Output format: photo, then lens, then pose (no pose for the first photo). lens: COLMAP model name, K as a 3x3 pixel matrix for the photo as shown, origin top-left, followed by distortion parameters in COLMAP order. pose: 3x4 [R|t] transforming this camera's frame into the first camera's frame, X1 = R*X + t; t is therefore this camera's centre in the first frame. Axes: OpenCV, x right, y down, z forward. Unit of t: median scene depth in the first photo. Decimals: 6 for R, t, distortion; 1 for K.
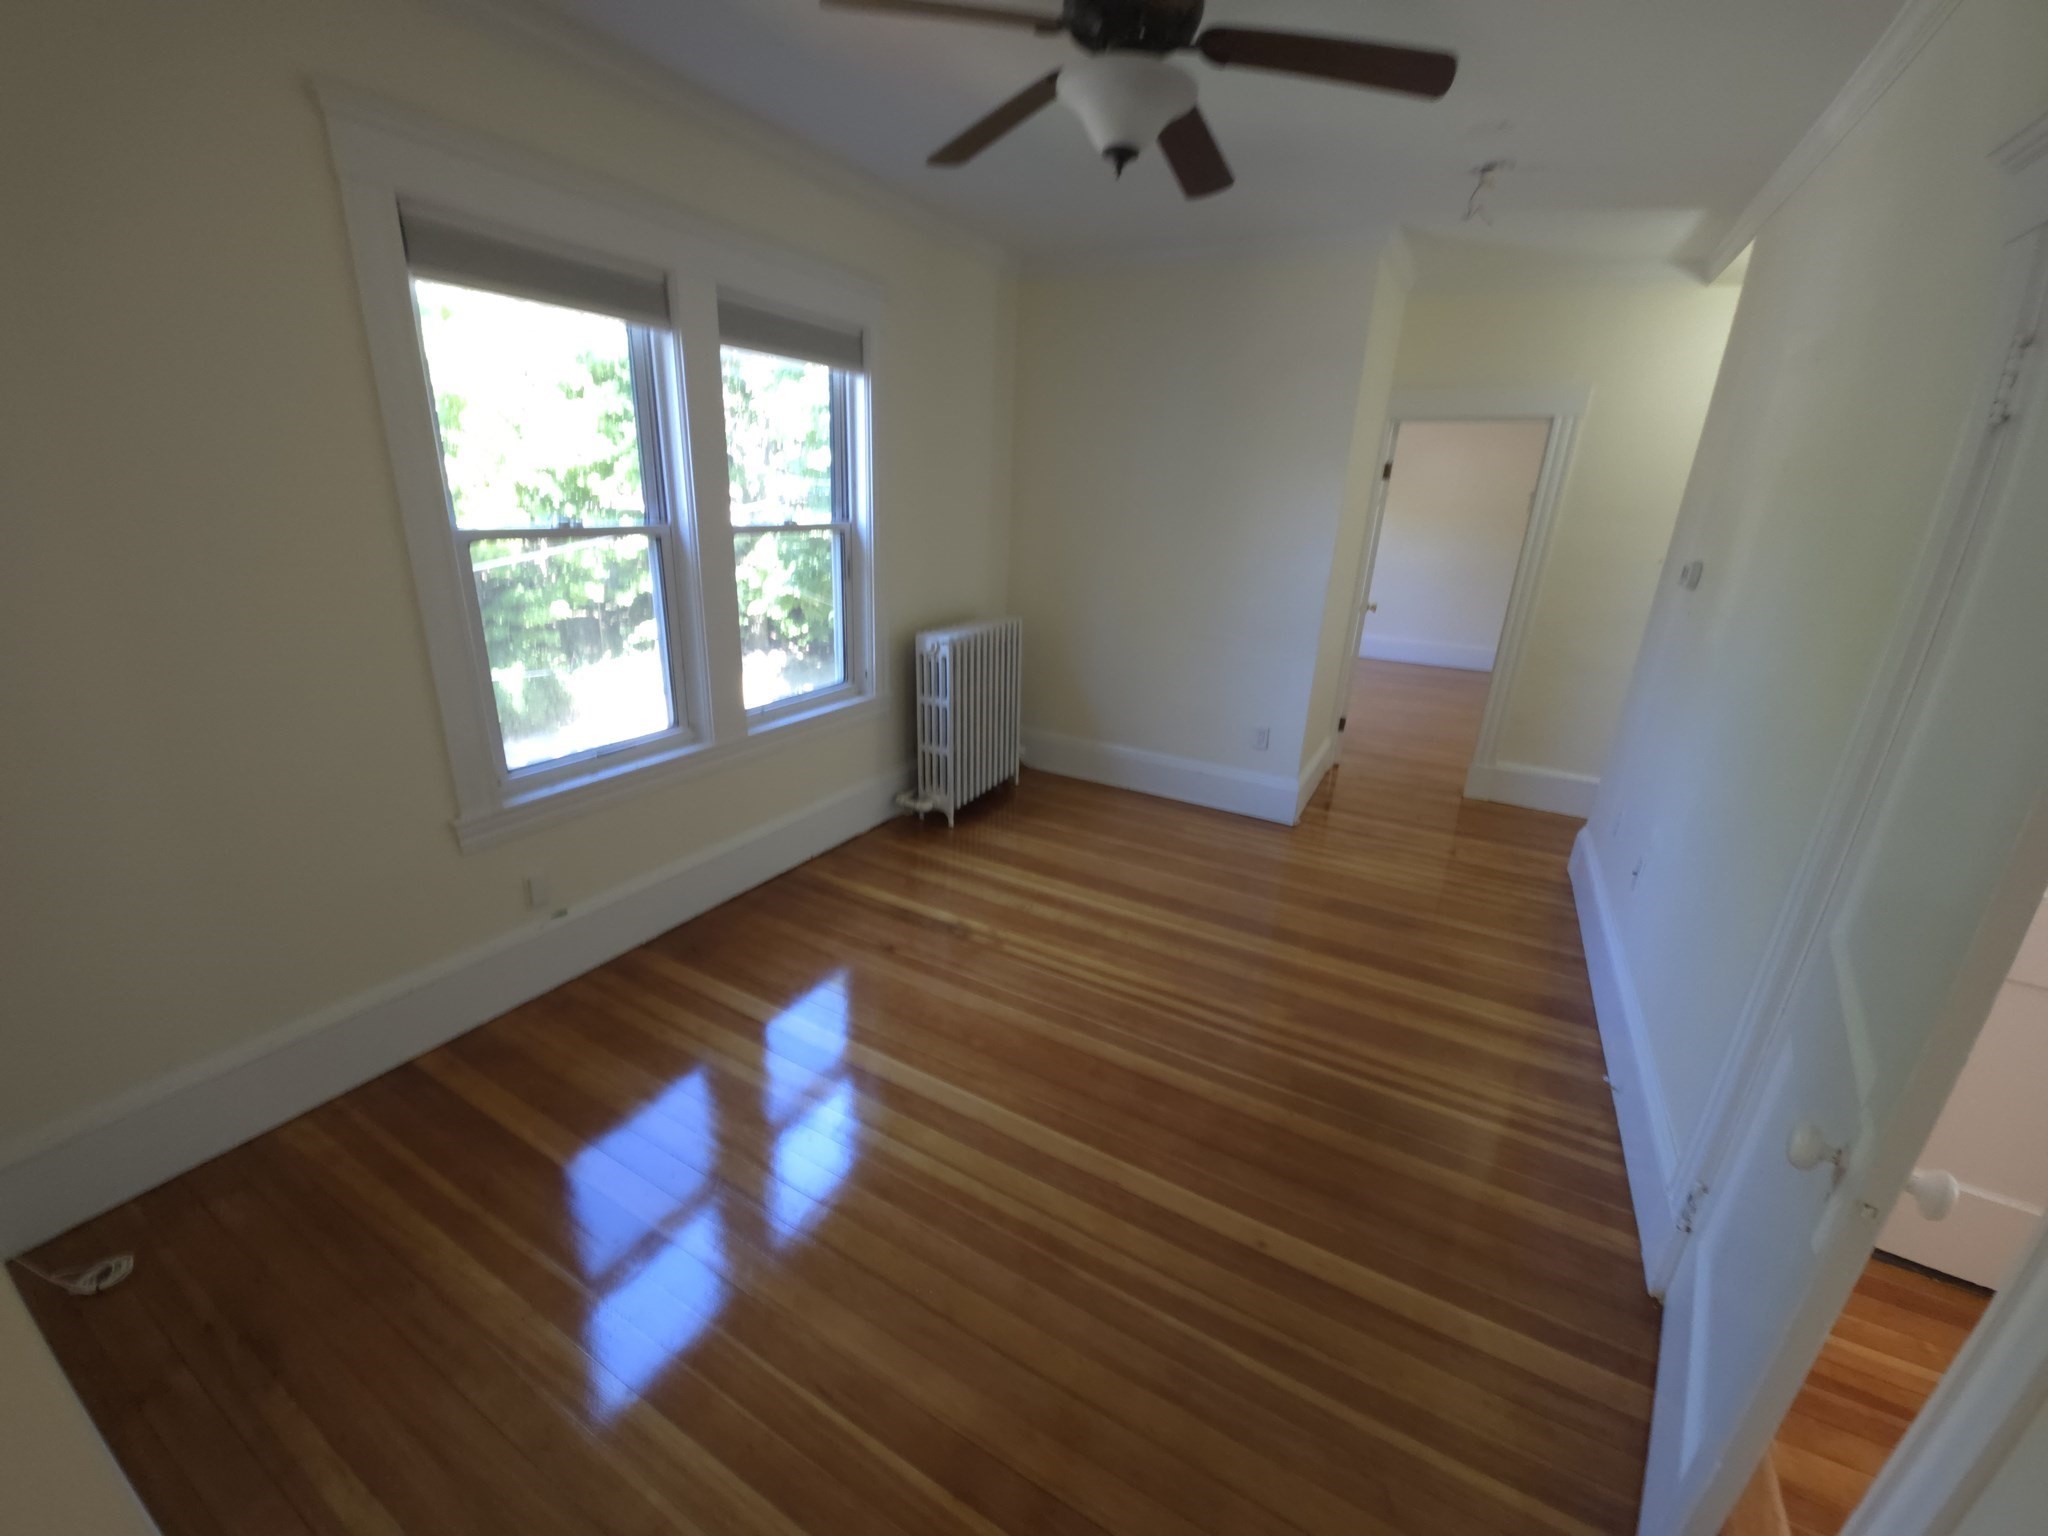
lens RADIAL K [[811.9, 0, 1024.0], [0, 811.9, 768.0], [0, 0, 1]] dist [-0.001509, -0.000239]
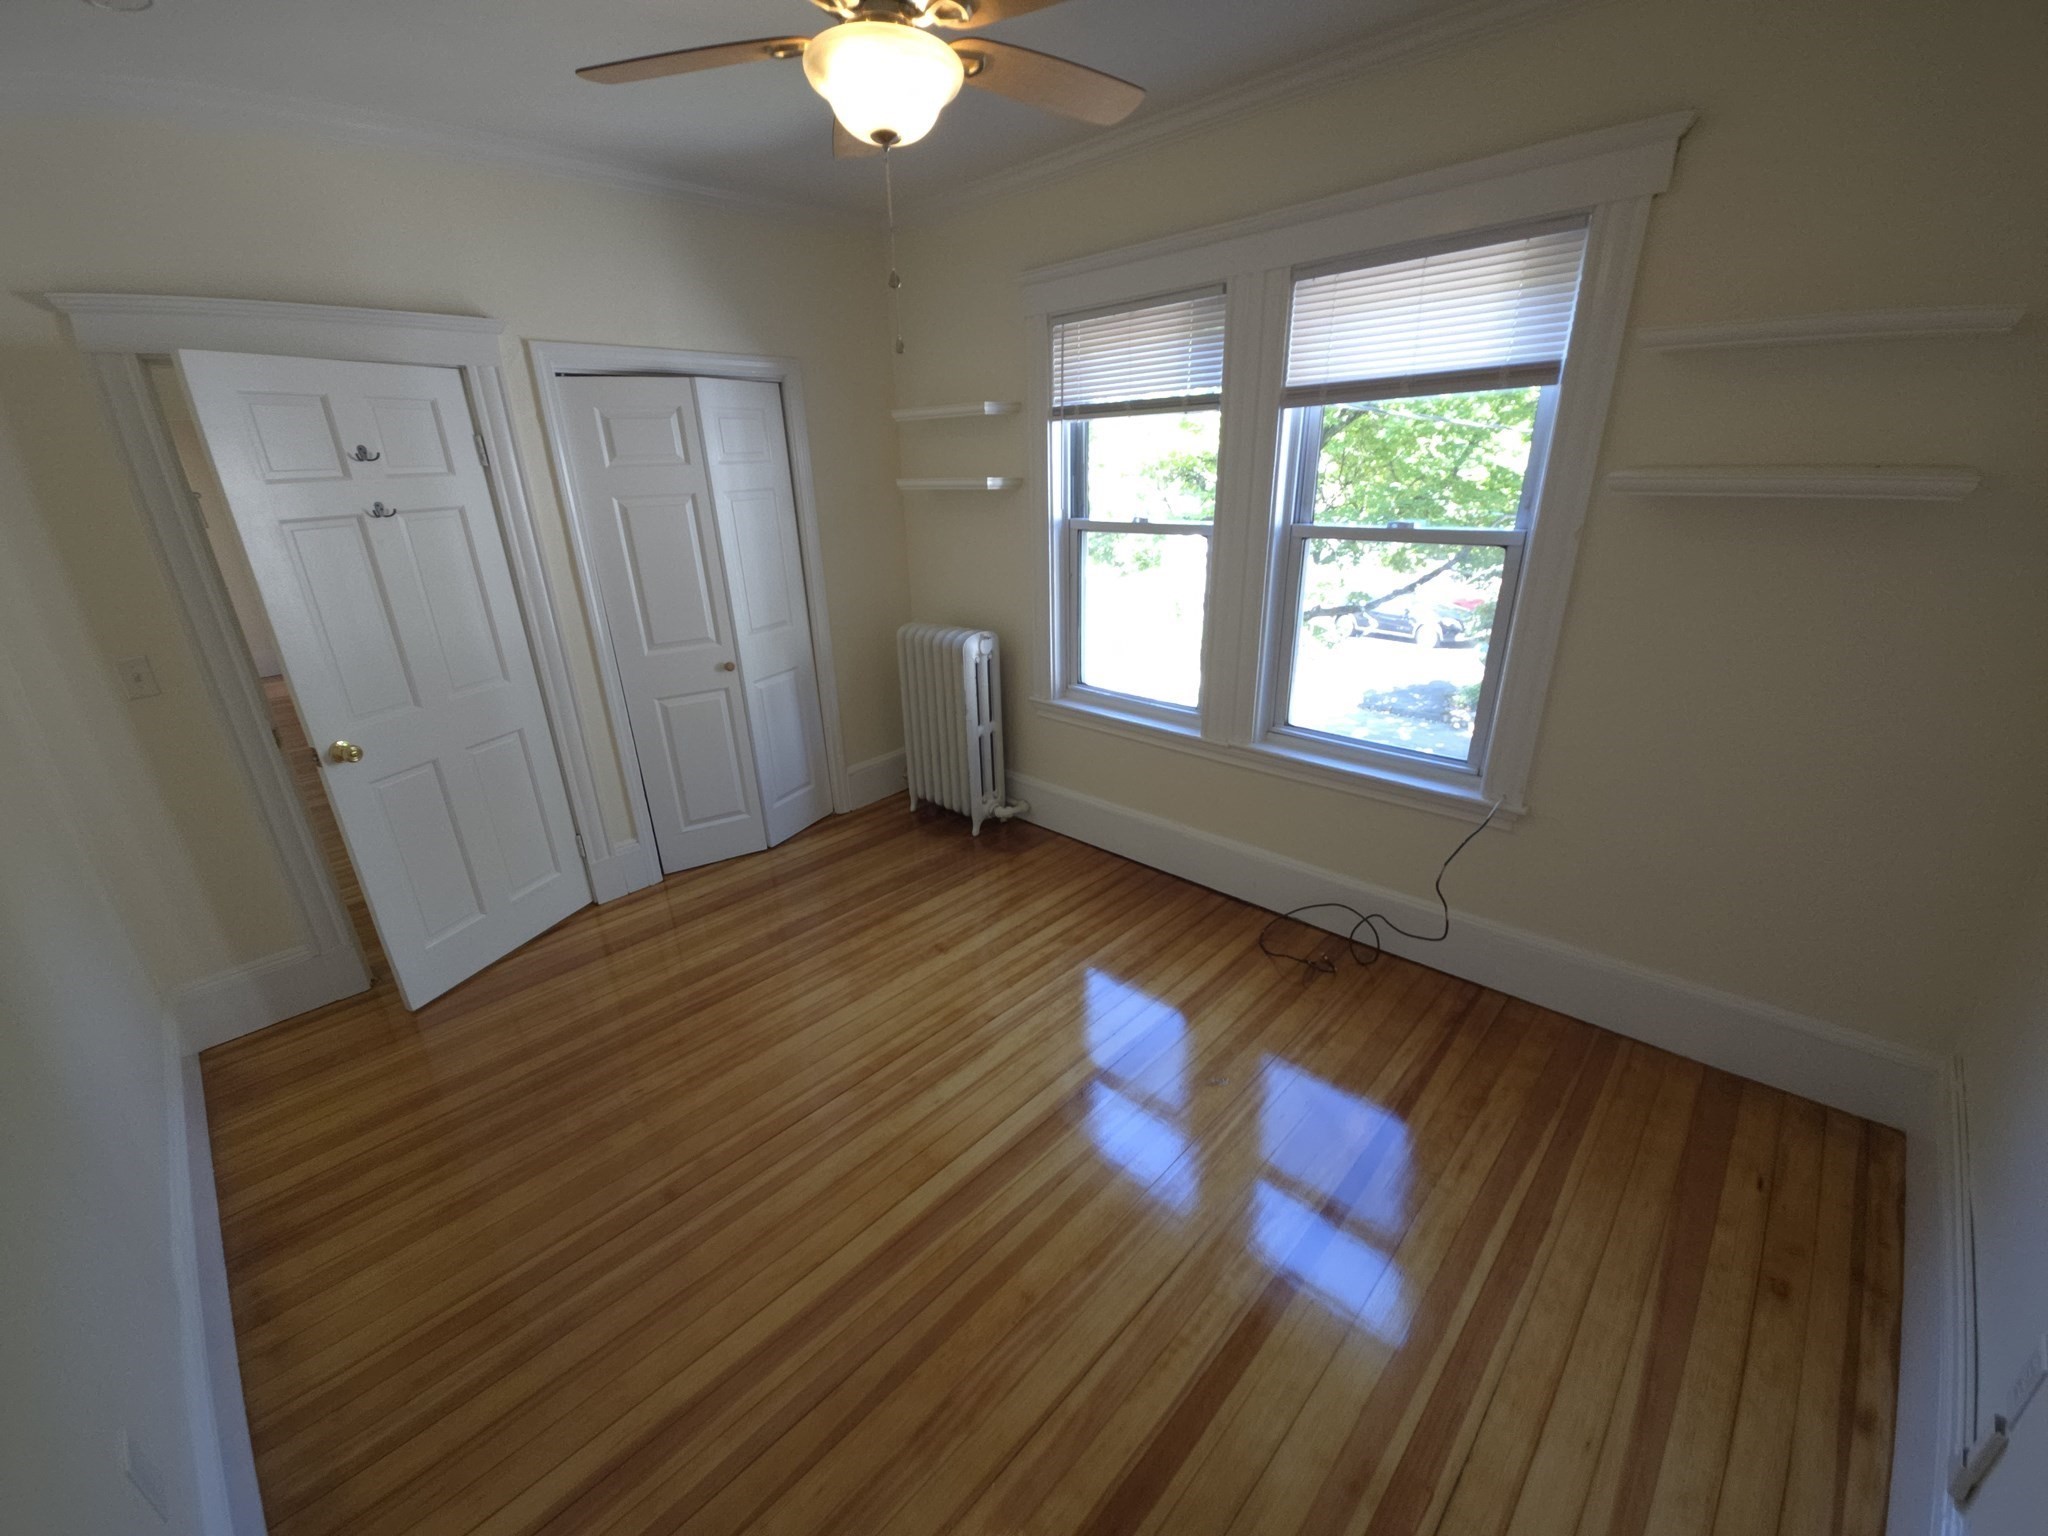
lens RADIAL K [[781.9, 0, 1030.0], [0, 781.9, 809.6], [0, 0, 1]] dist [0.001790, 0.000151]
pose [[-0.227065, 0.358944, -0.905318, 0.711037], [-0.308053, 0.855396, 0.416415, -0.339859], [0.923875, 0.373439, -0.083656, 1.022114]]
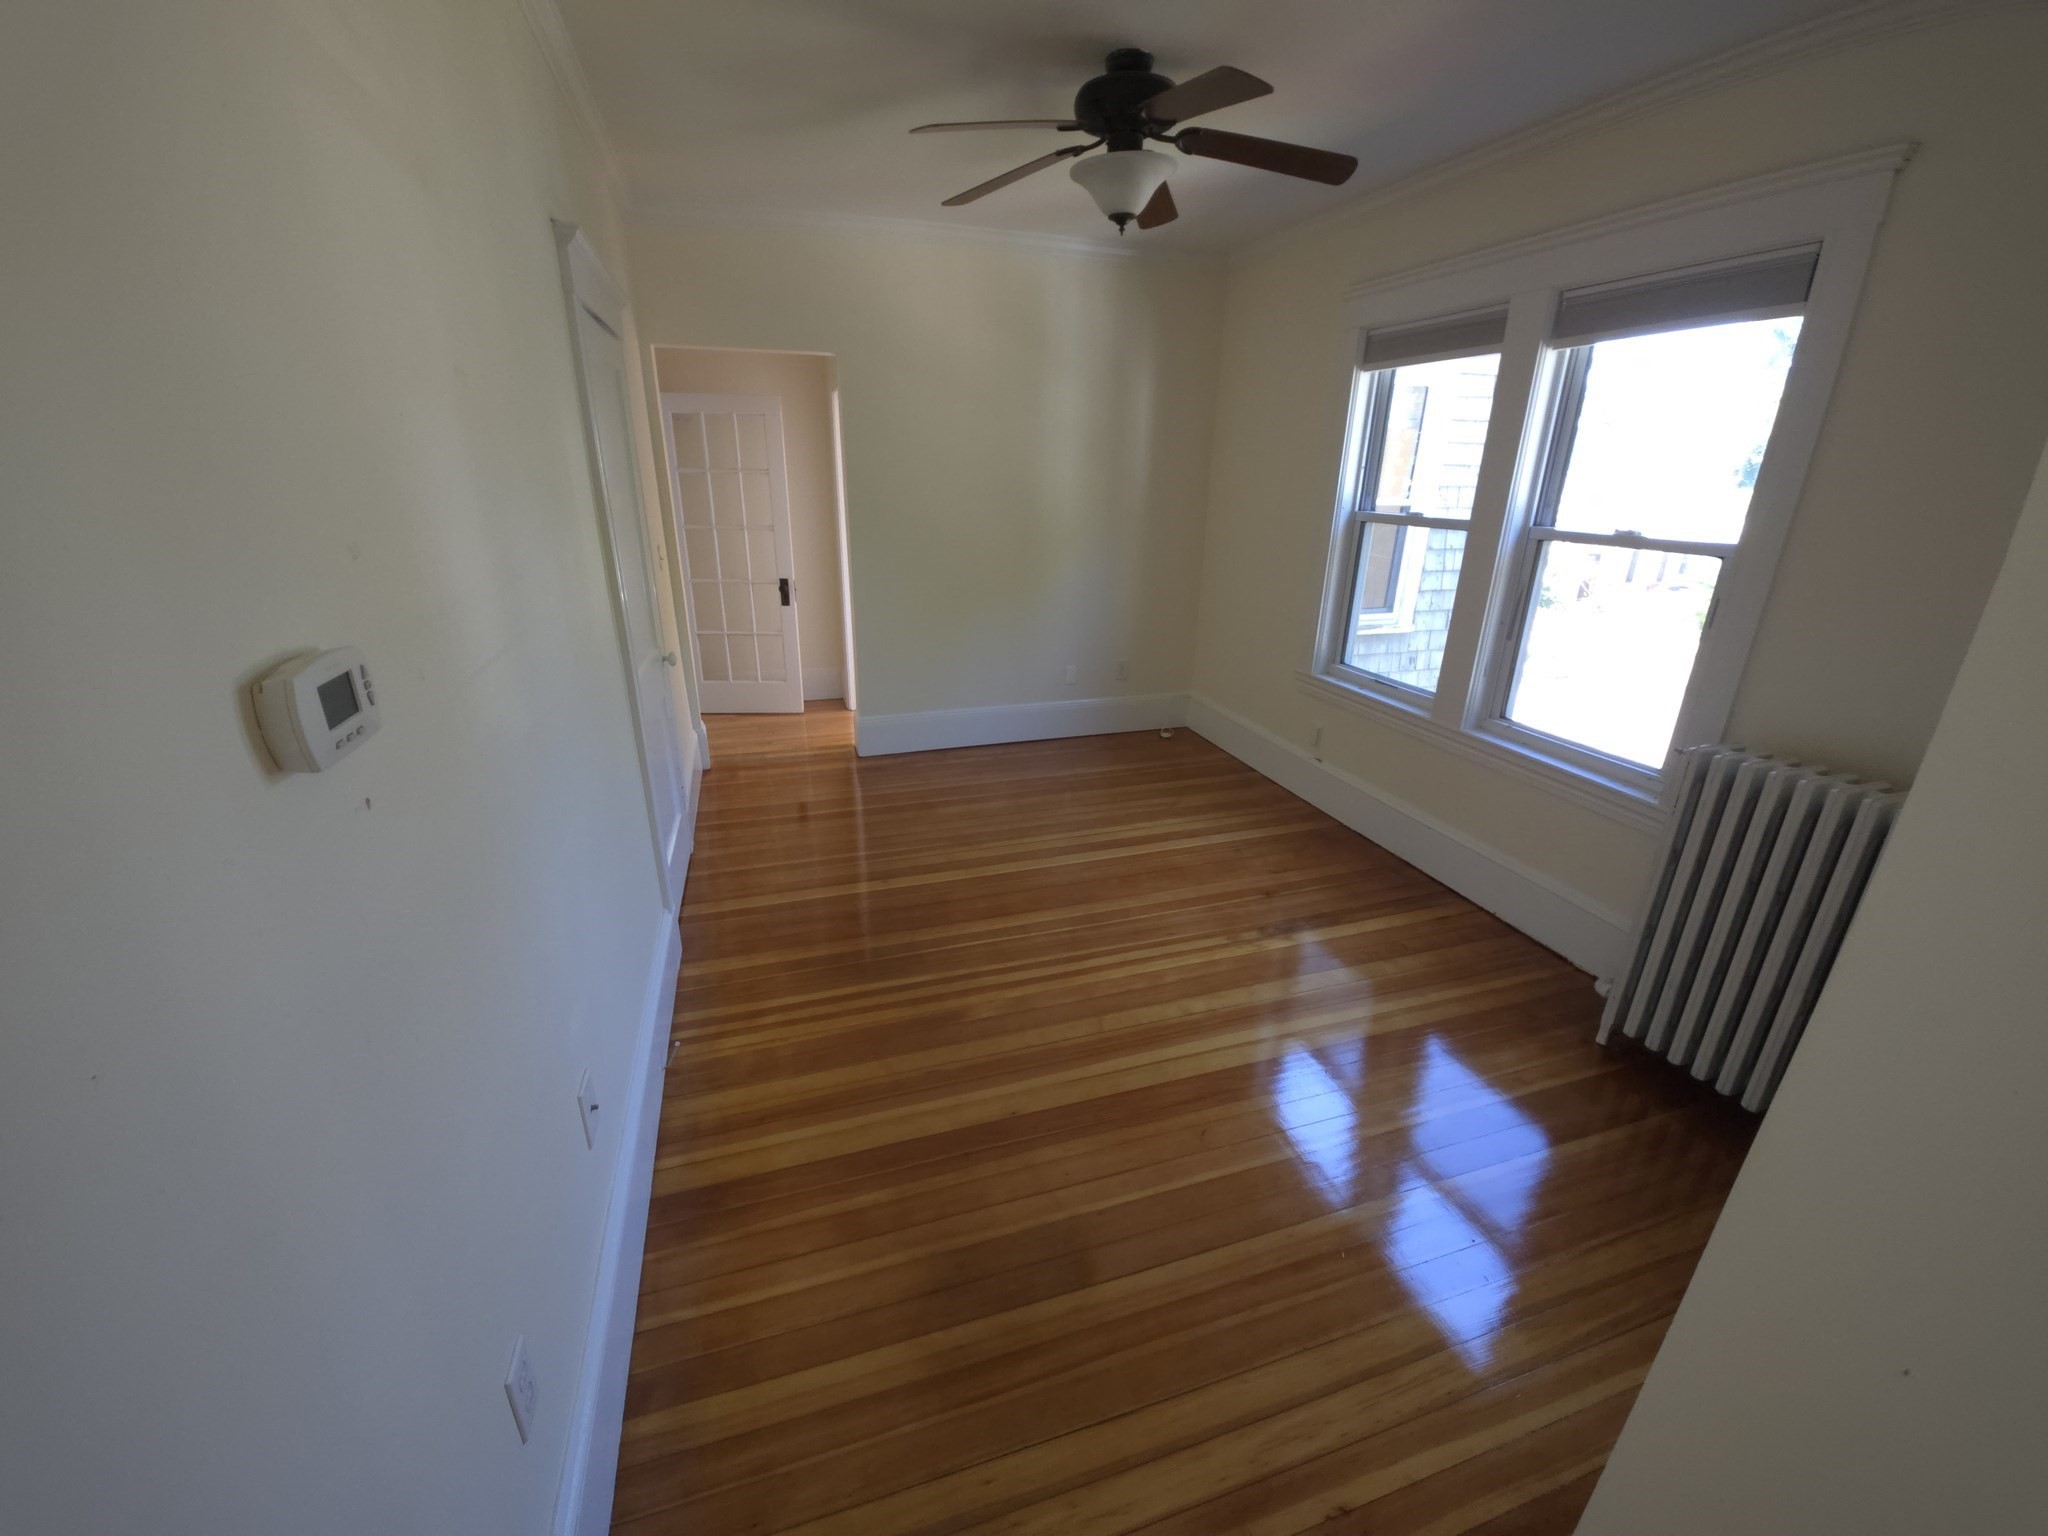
lens RADIAL K [[811.9, 0, 1024.0], [0, 811.9, 768.0], [0, 0, 1]] dist [-0.001509, -0.000239]
pose [[-0.675059, 0.218417, -0.704691, 0.916470], [-0.270953, 0.815023, 0.512174, -0.454333], [0.686206, 0.536686, -0.491008, 1.384224]]
